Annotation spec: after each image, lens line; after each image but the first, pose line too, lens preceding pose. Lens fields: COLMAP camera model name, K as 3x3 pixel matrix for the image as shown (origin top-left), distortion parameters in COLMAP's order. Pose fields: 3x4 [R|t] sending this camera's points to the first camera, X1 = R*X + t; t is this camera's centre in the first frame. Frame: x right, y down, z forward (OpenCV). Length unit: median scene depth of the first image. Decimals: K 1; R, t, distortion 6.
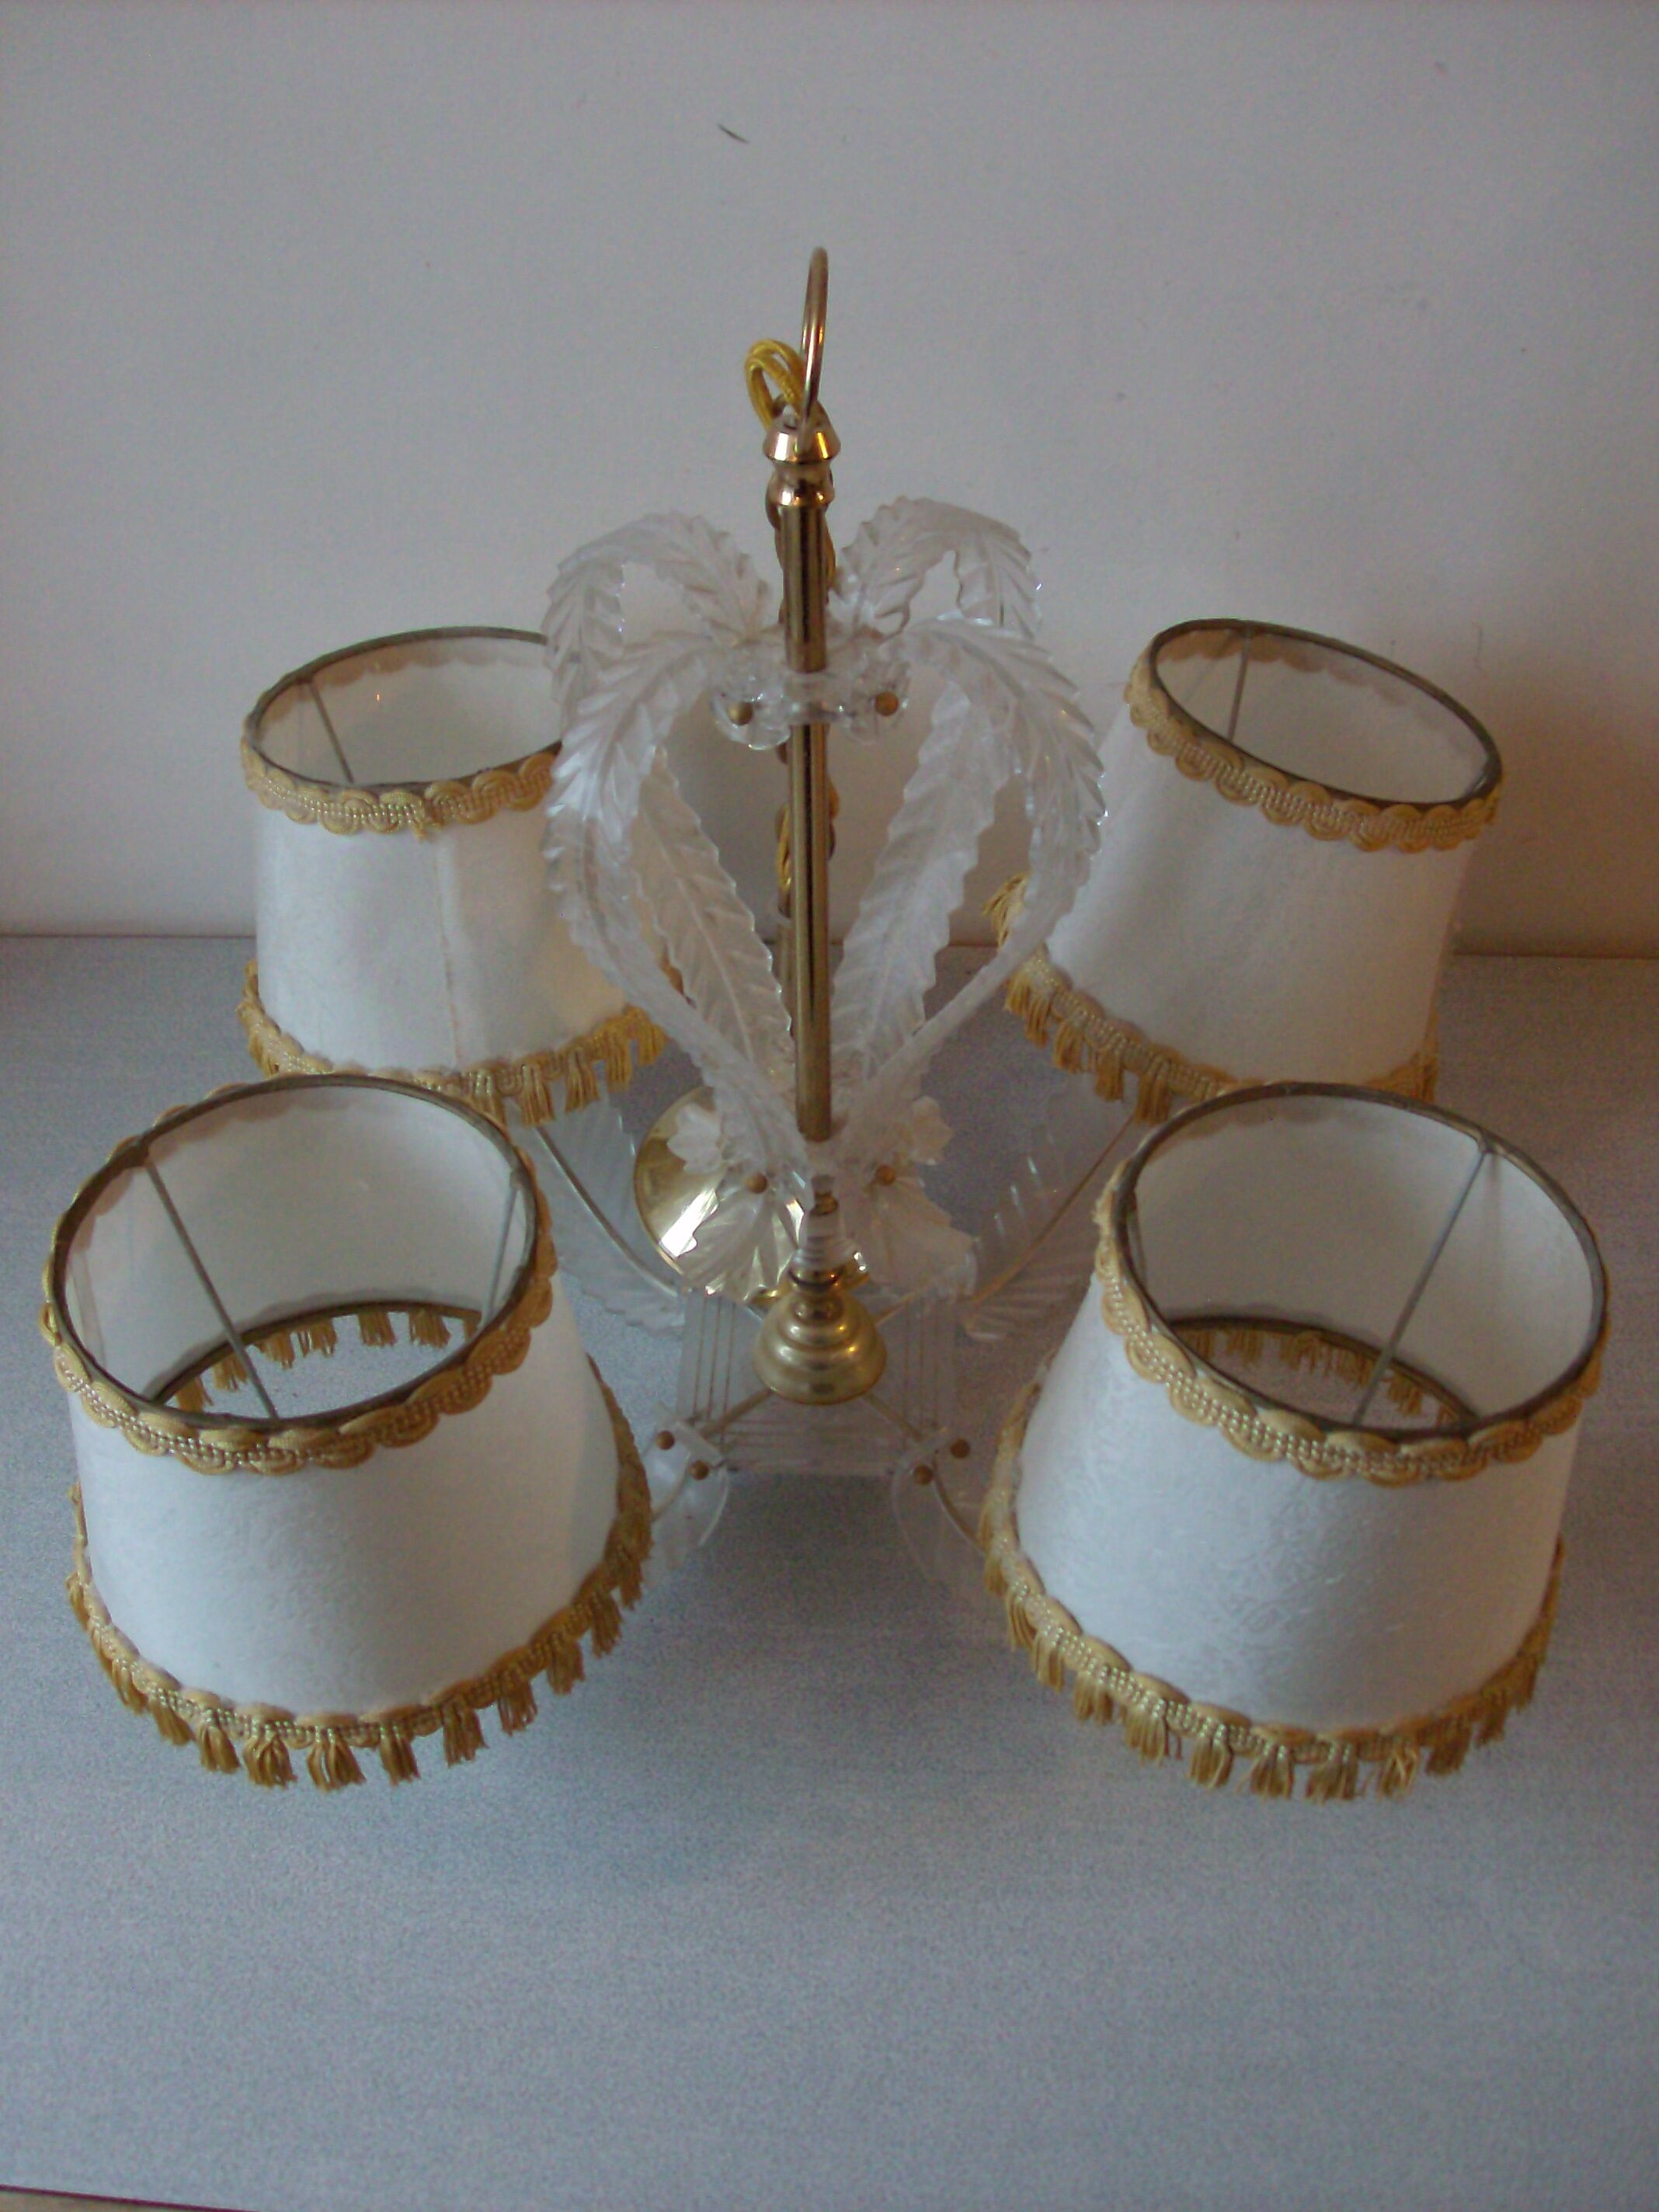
lens RADIAL K [[2307.1, 0, 774.2], [0, 2307.1, 1112.8], [0, 0, 1]] dist [-0.191633, 0.160398]
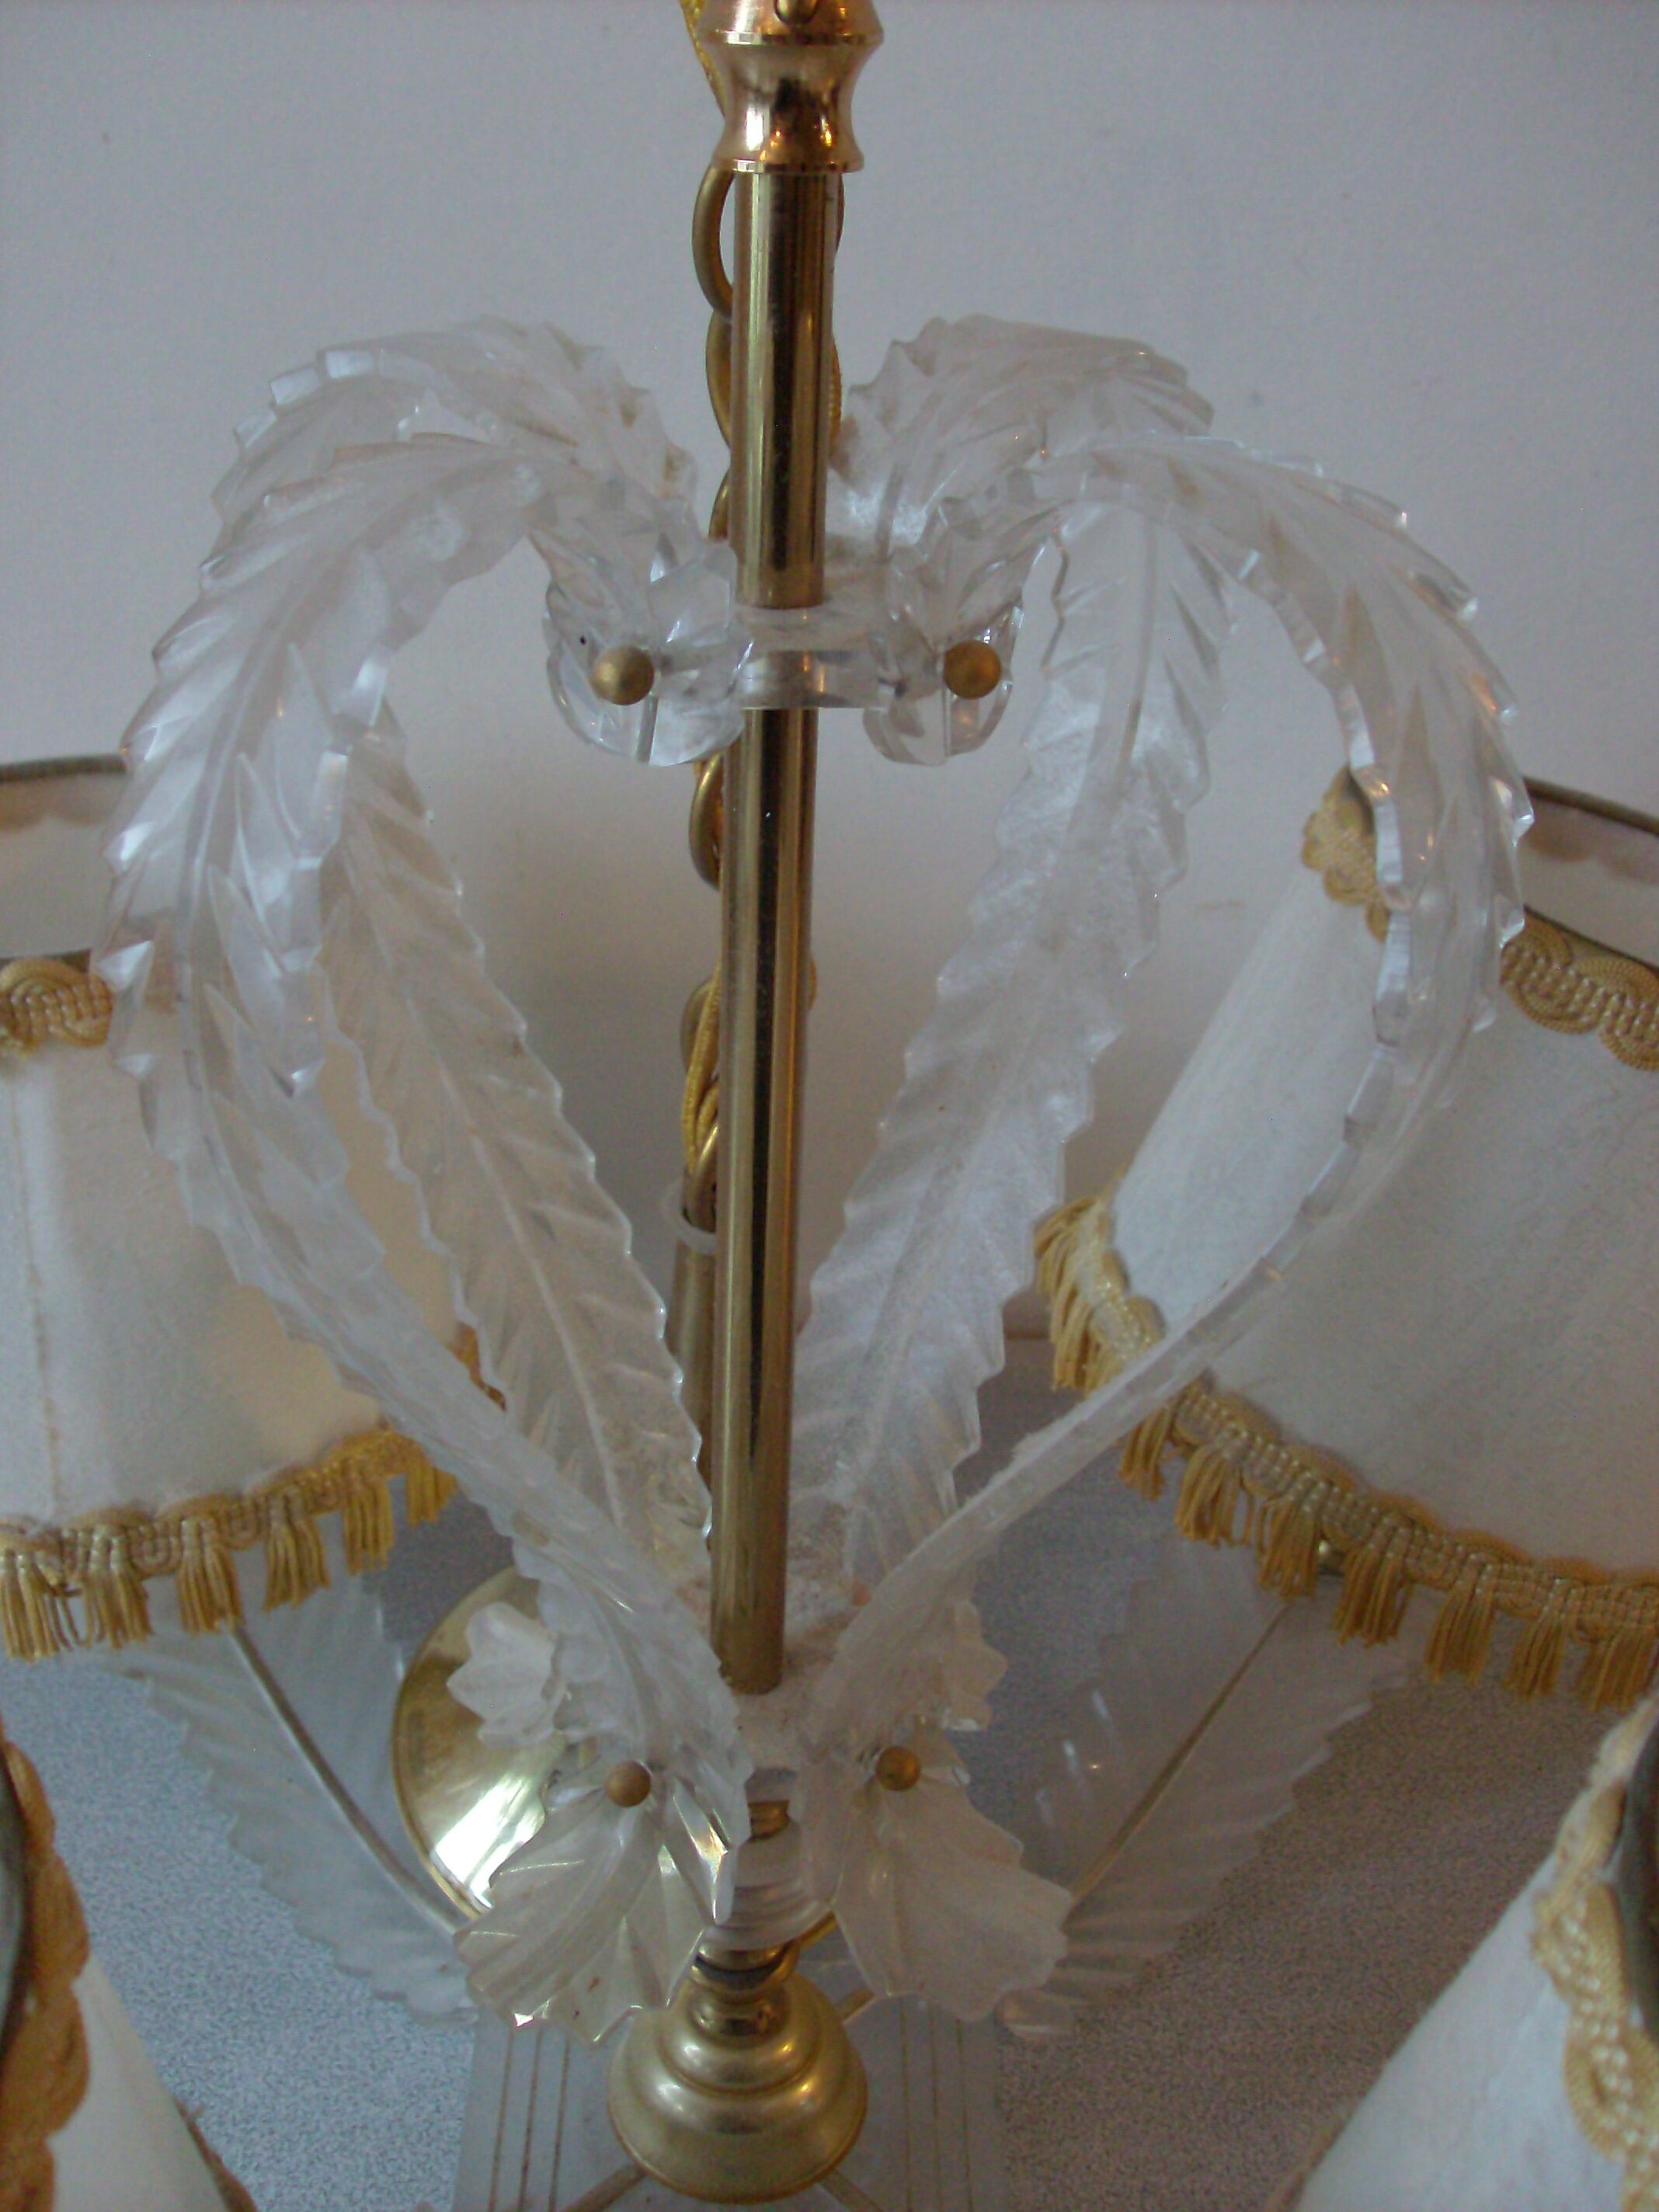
lens RADIAL K [[2307.1, 0, 774.2], [0, 2307.1, 1112.8], [0, 0, 1]] dist [-0.191633, 0.160398]
pose [[0.997605, 0.022992, 0.065242, -0.011317], [-0.010137, 0.981556, -0.190906, -0.016196], [-0.068428, 0.189787, 0.979438, 0.532517]]
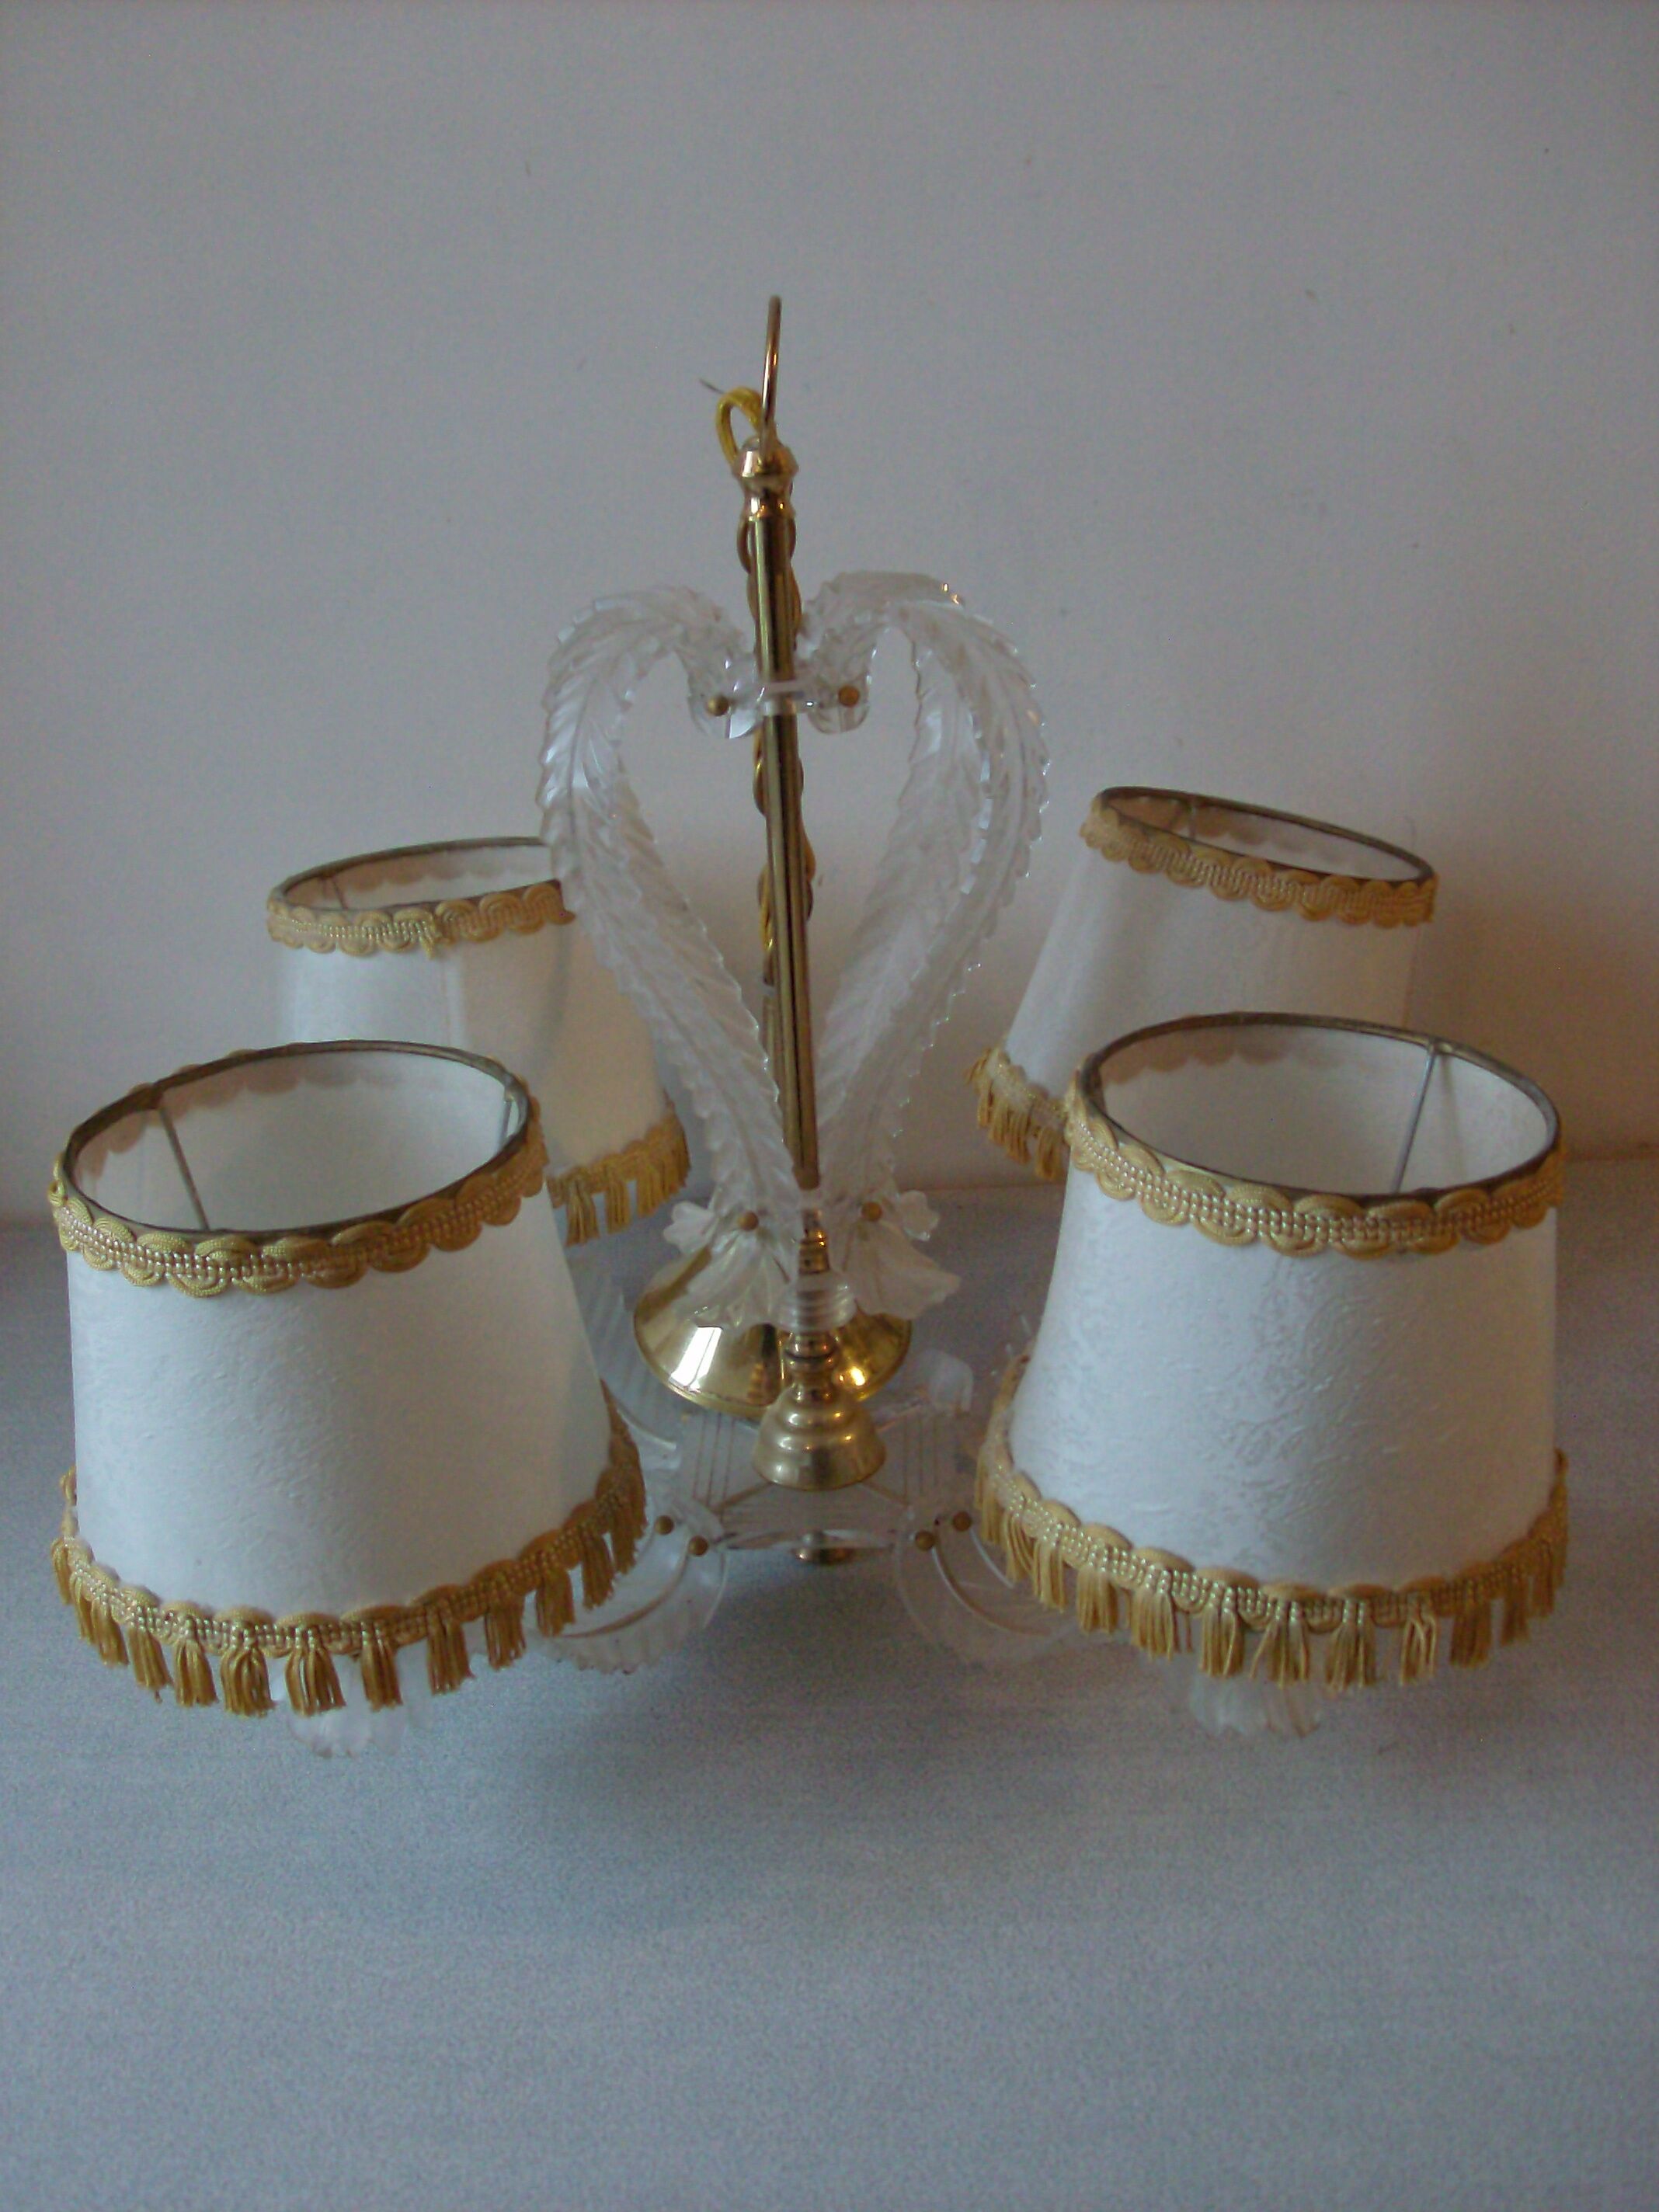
lens RADIAL K [[2307.1, 0, 774.2], [0, 2307.1, 1112.8], [0, 0, 1]] dist [-0.191633, 0.160398]
pose [[0.999599, -0.027349, -0.007394, 0.013496], [0.023508, 0.946335, -0.322332, 0.325647], [0.015813, 0.322029, 0.946598, 0.008552]]
